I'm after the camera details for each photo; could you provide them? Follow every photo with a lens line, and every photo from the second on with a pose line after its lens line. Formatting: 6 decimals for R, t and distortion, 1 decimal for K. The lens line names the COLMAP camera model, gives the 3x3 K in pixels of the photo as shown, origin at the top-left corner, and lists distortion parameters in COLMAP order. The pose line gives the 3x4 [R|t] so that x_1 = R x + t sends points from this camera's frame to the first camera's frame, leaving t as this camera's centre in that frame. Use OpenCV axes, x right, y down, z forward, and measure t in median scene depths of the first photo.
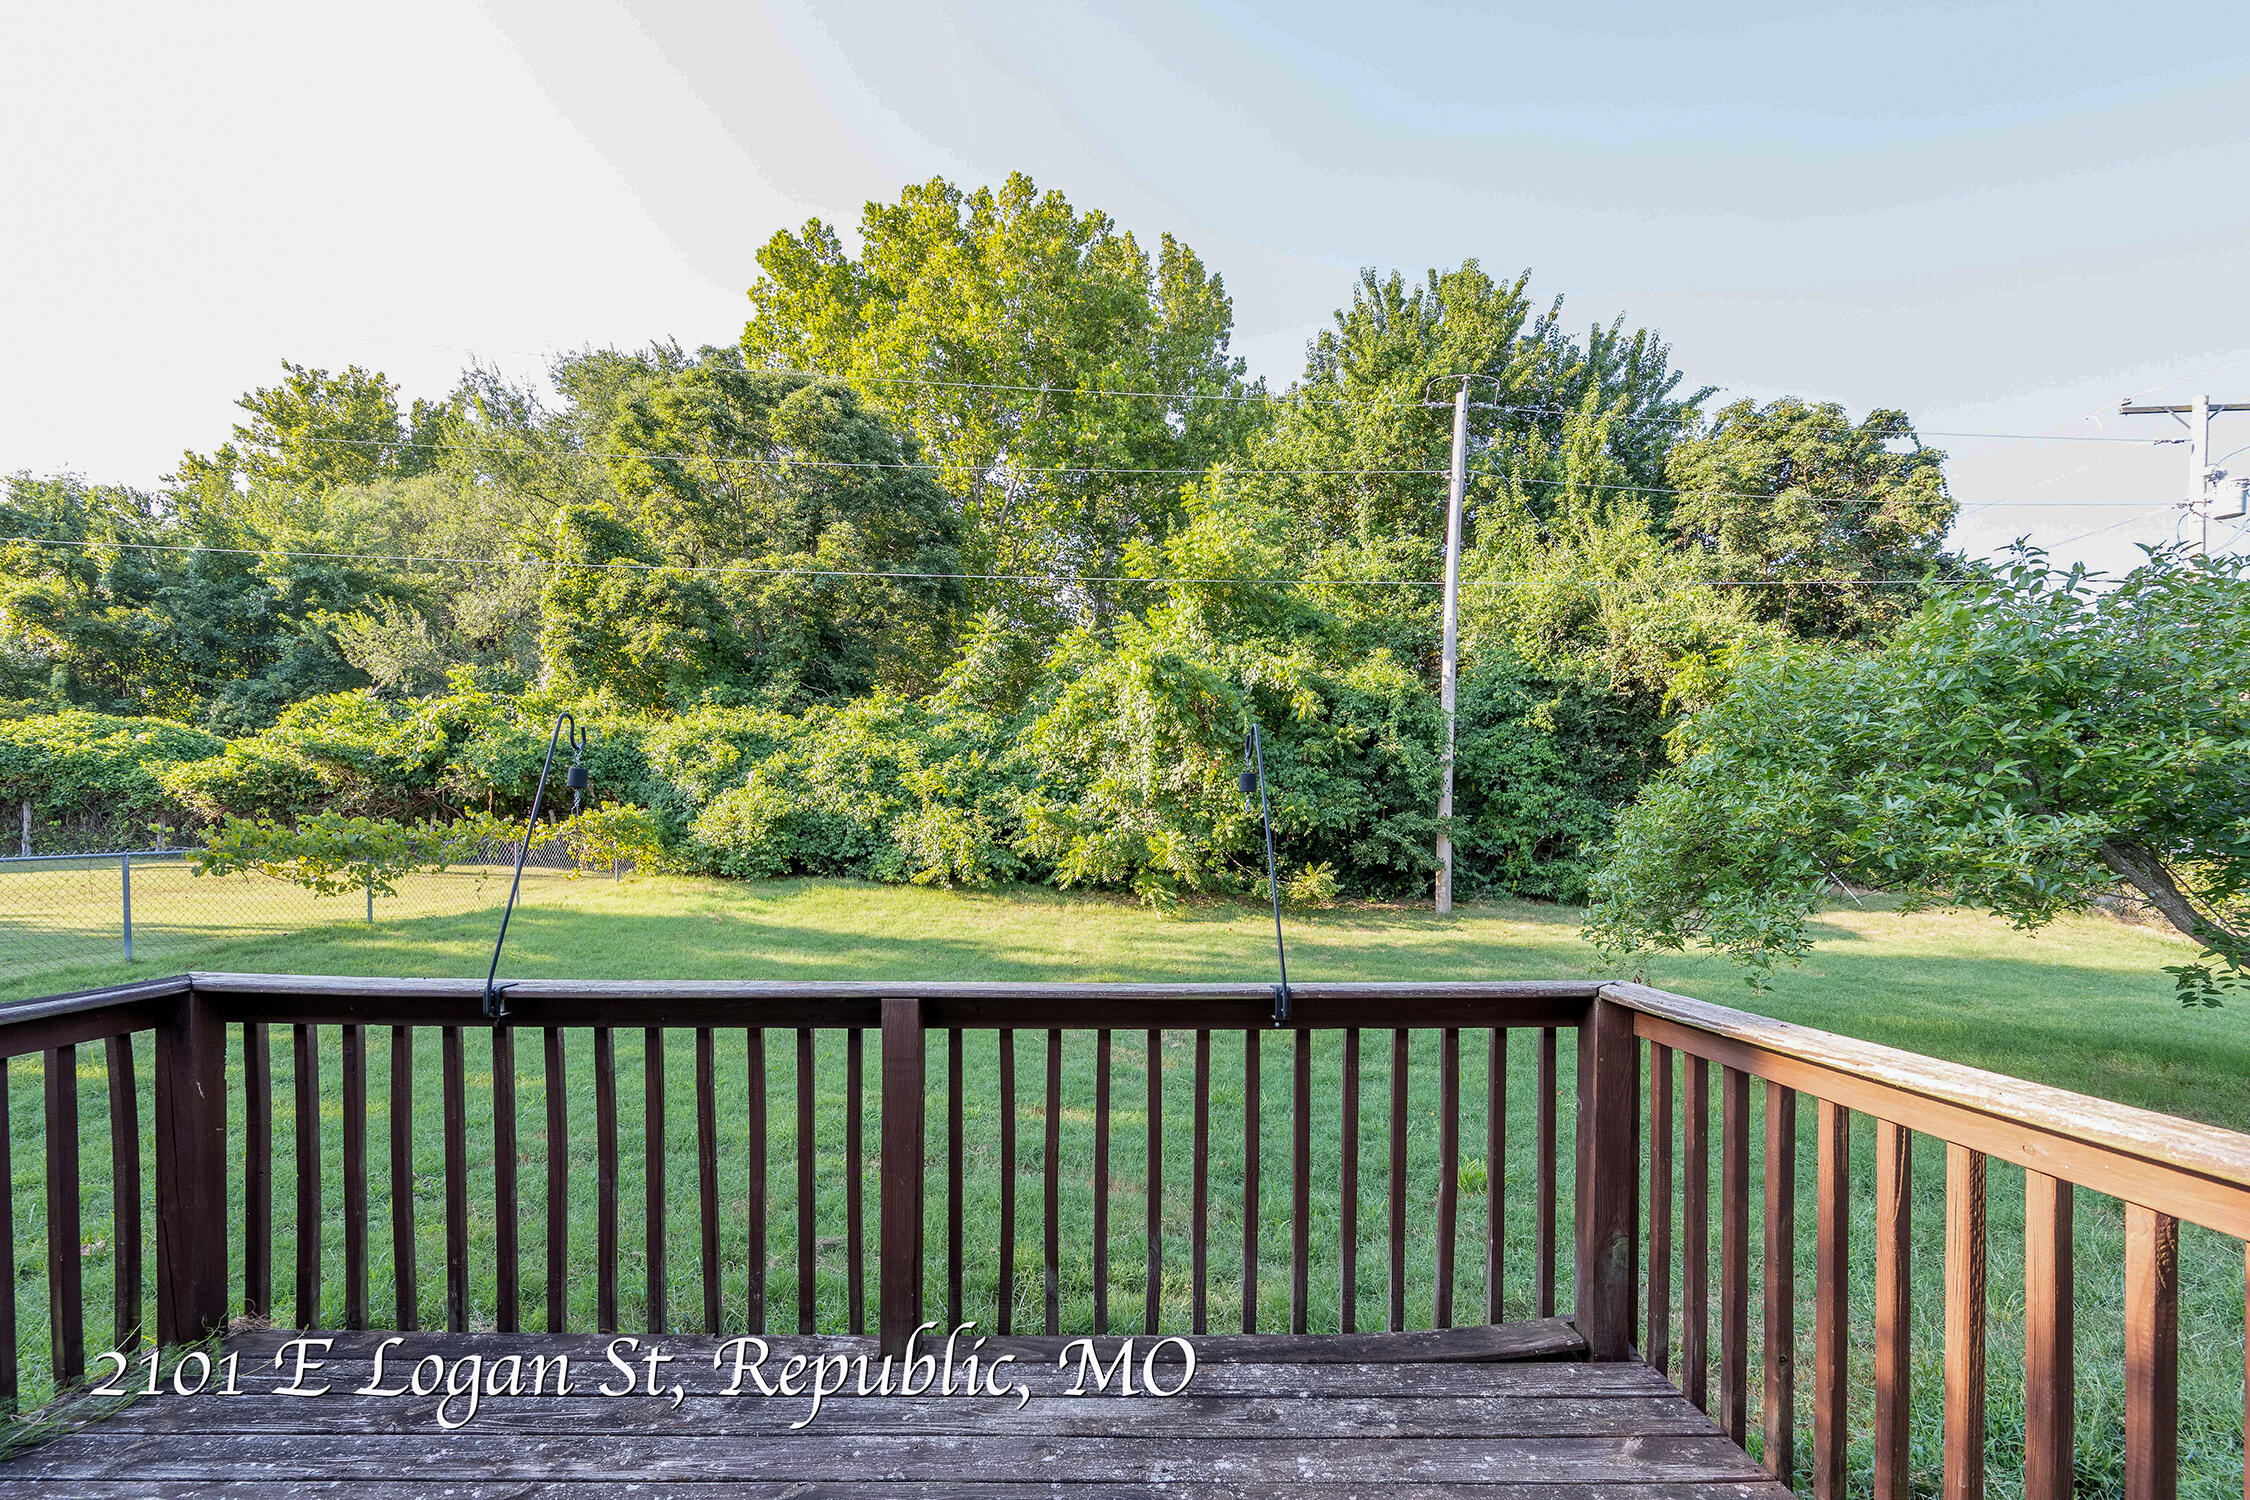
lens RADIAL K [[904.9, 0, 1123.3], [0, 904.9, 875.1], [0, 0, 1]] dist [-0.002924, -0.000116]
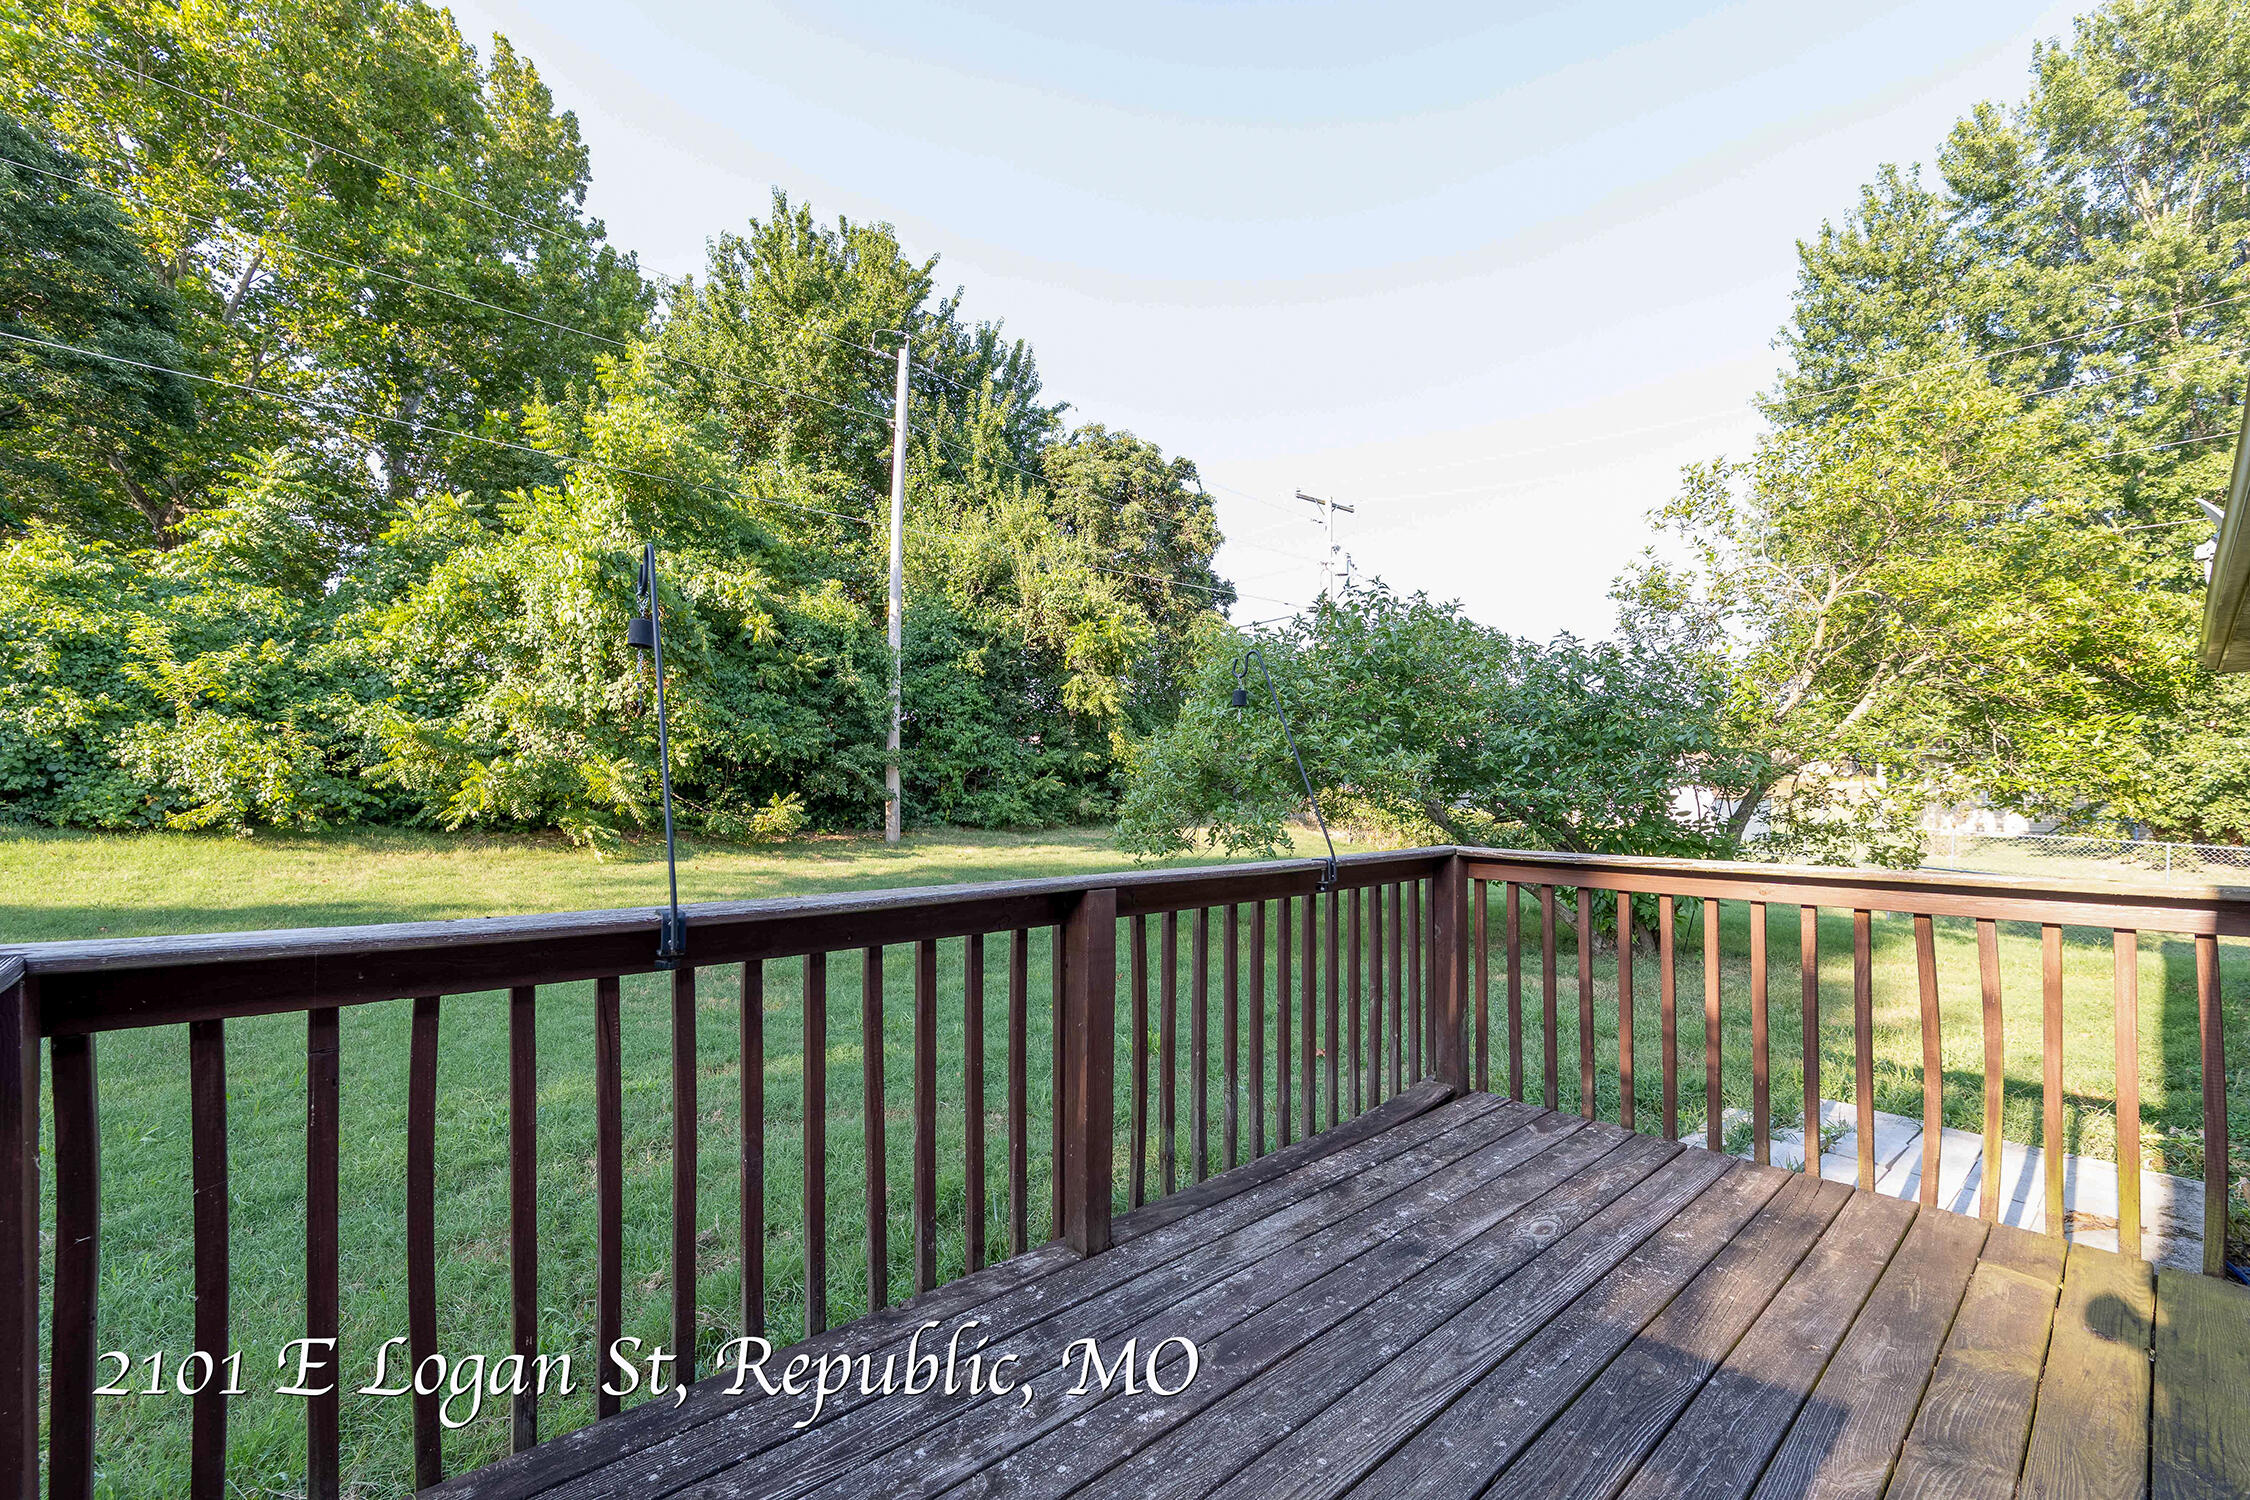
lens RADIAL K [[904.9, 0, 1134.9], [0, 904.9, 800.3], [0, 0, 1]] dist [-0.002924, -0.000116]
pose [[0.757958, -0.011200, 0.652207, -0.112666], [0.019764, 0.999788, -0.005800, 0.005626], [-0.652004, 0.017286, 0.758019, 0.027017]]
